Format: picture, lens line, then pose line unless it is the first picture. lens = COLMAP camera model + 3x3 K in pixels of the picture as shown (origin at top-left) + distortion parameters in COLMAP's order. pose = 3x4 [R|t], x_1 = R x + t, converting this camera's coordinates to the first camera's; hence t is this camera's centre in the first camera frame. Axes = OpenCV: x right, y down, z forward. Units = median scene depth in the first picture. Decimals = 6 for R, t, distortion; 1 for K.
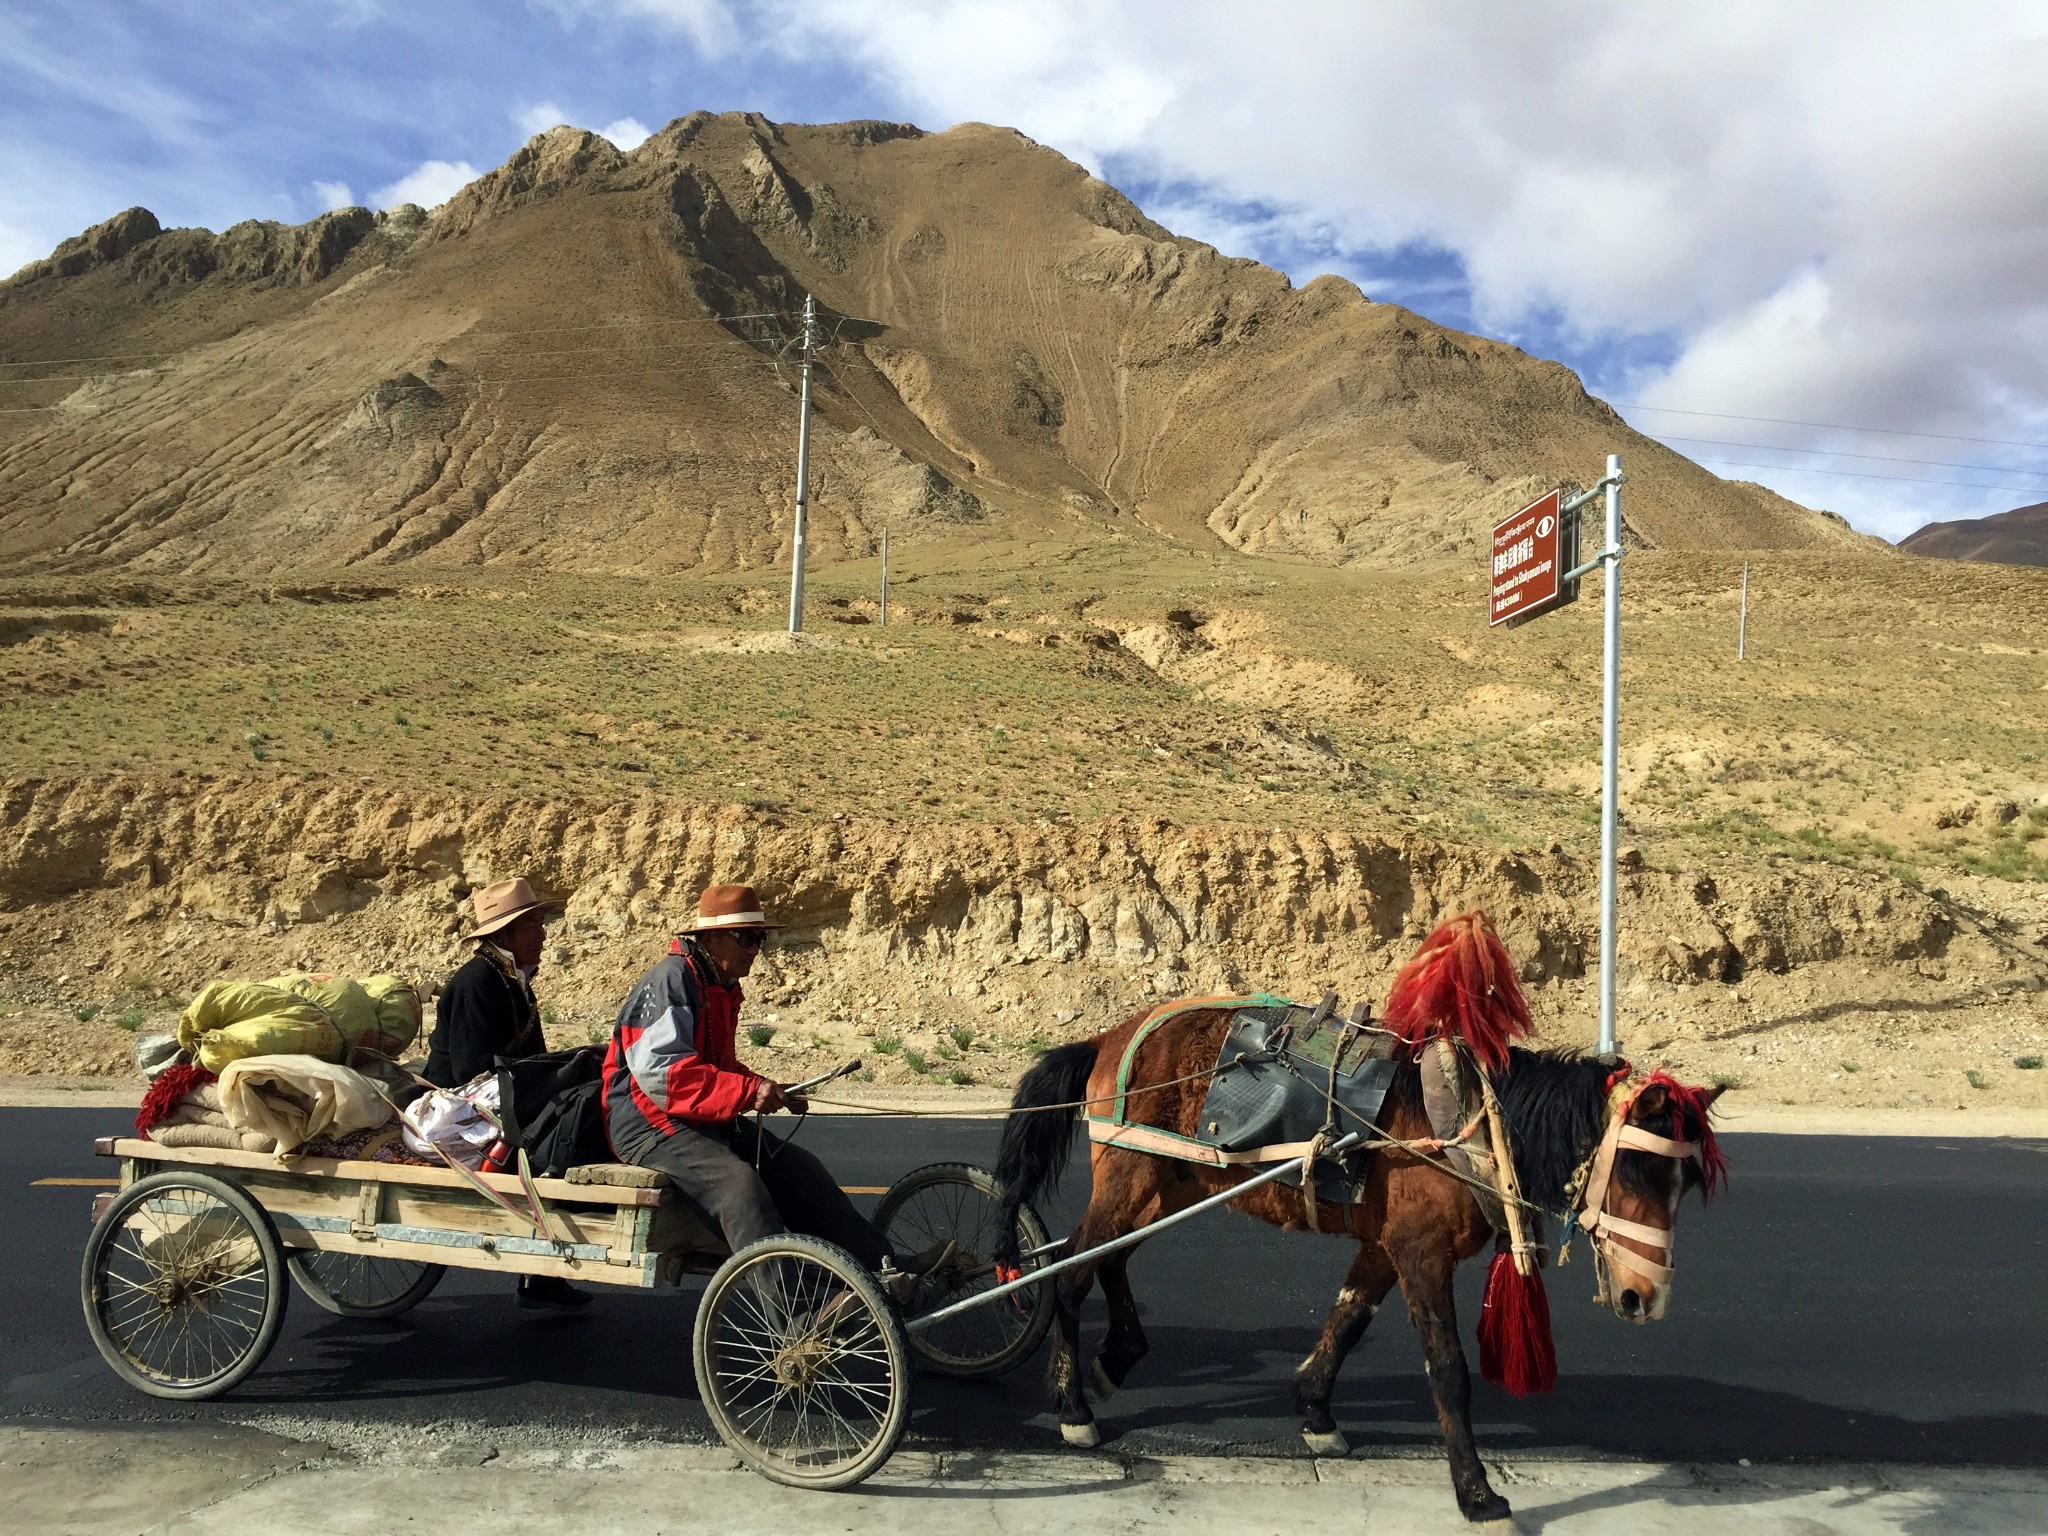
lens RADIAL K [[1757.6, 0, 1023.9], [0, 1757.6, 769.6], [0, 0, 1]] dist [0.010775, -0.025886]
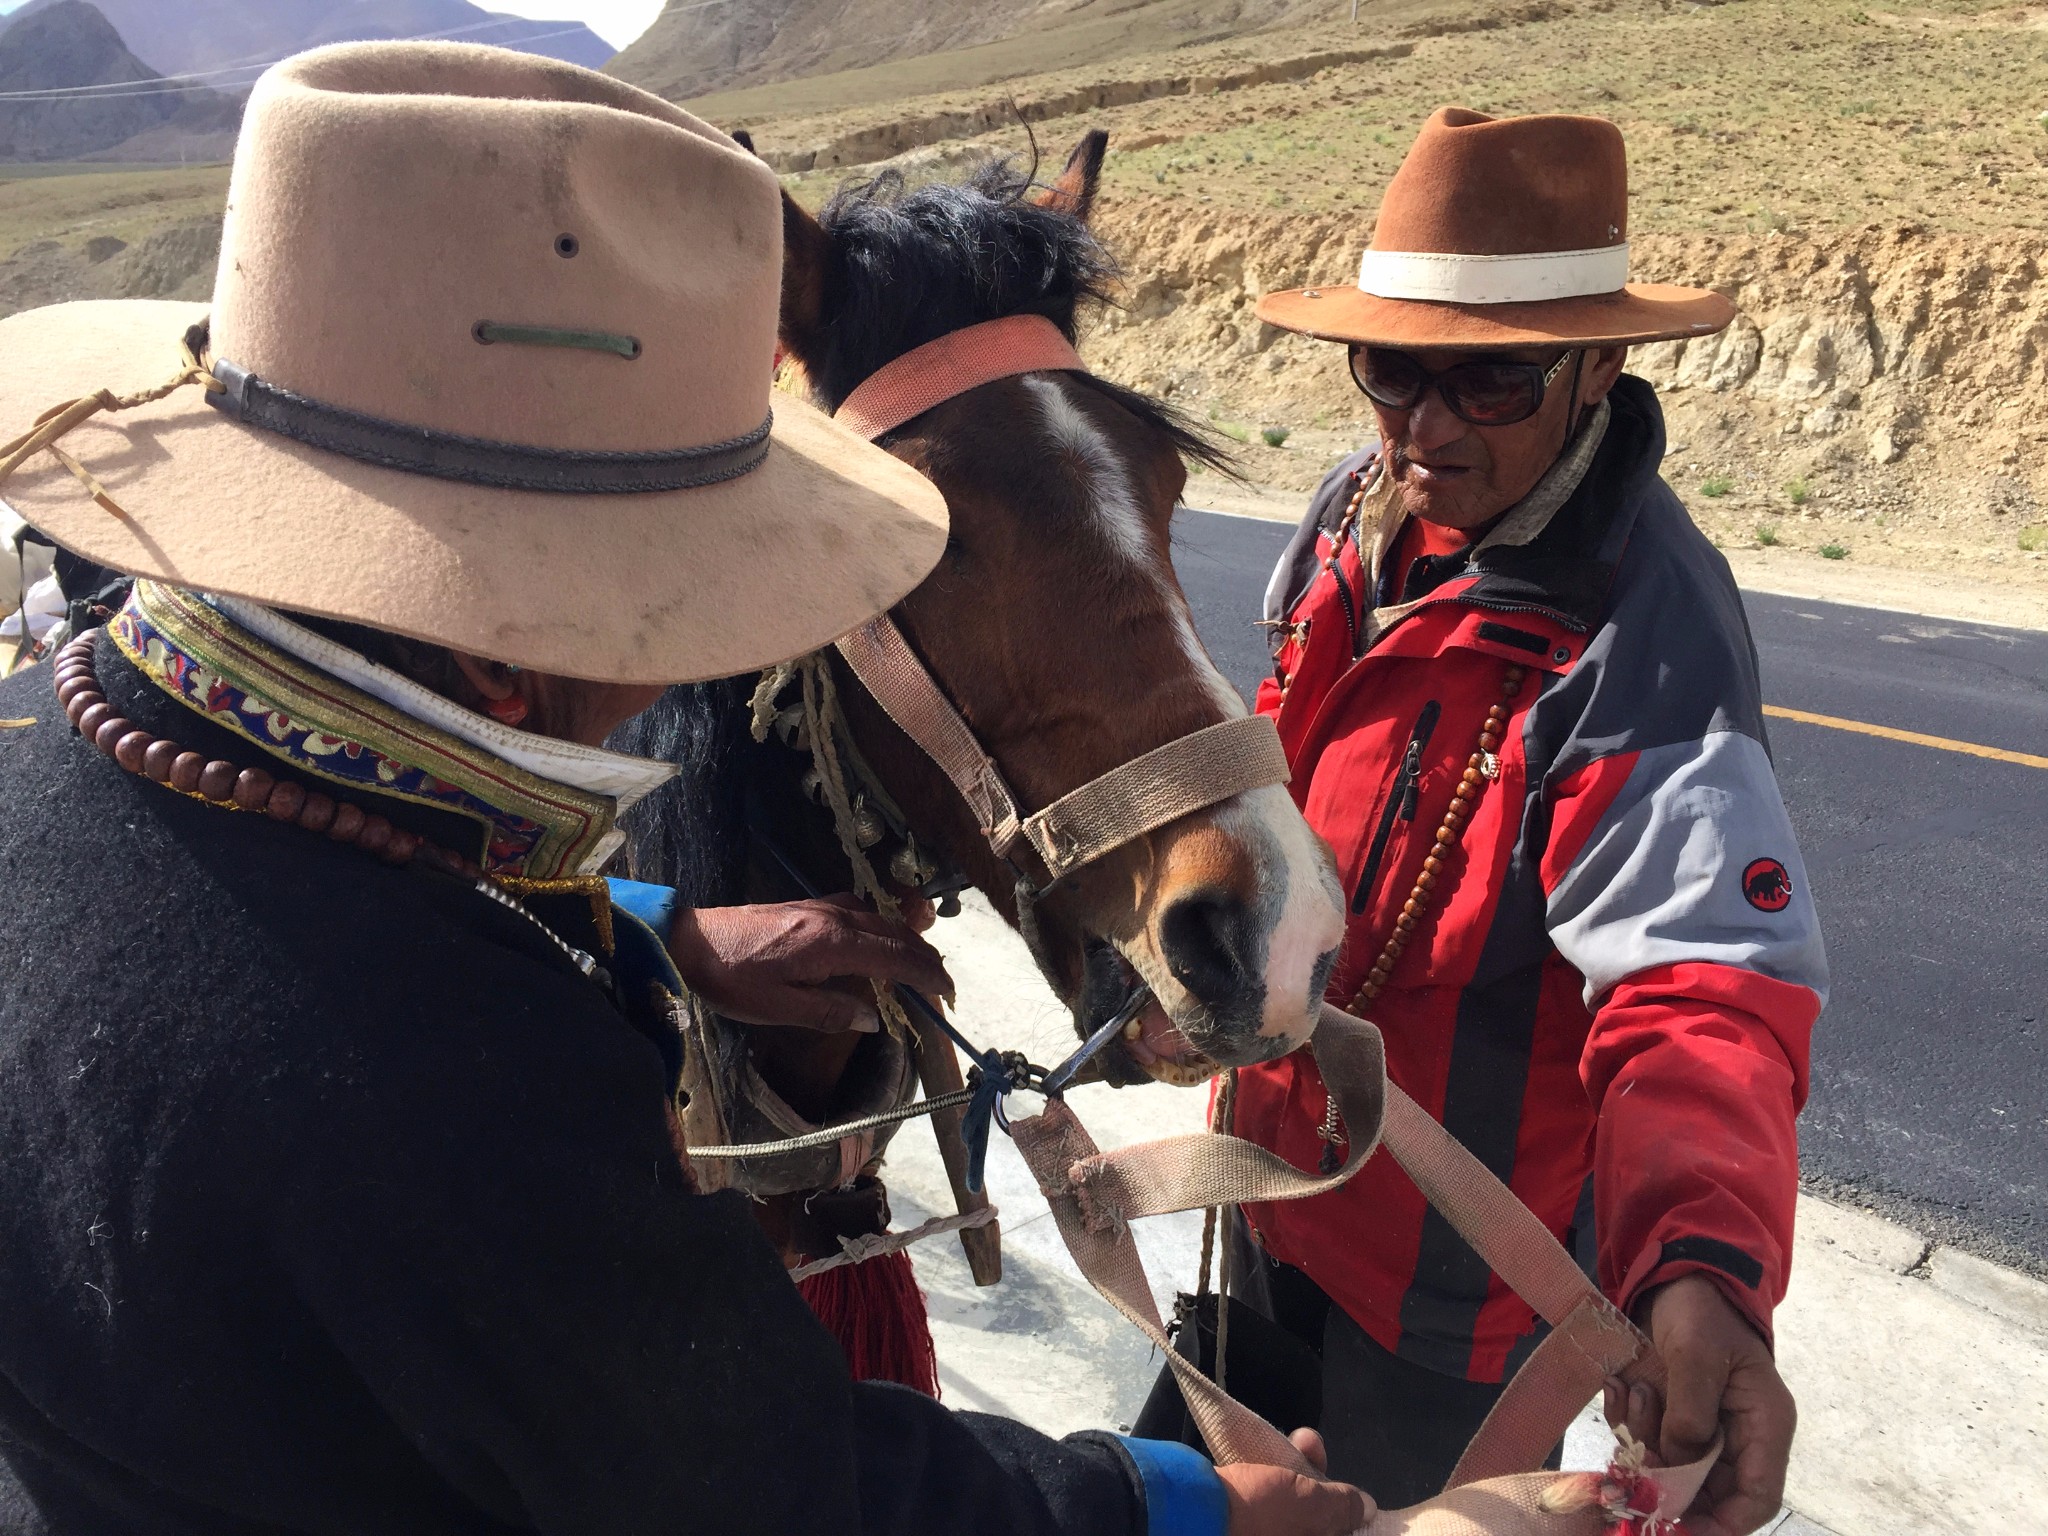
lens RADIAL K [[1757.6, 0, 1025.2], [0, 1757.6, 768.0], [0, 0, 1]] dist [0.010775, -0.025886]
pose [[0.698220, 0.199057, -0.687652, 0.417717], [0.021458, 0.954313, 0.298037, 0.016110], [0.715561, -0.222851, 0.662049, 0.098973]]
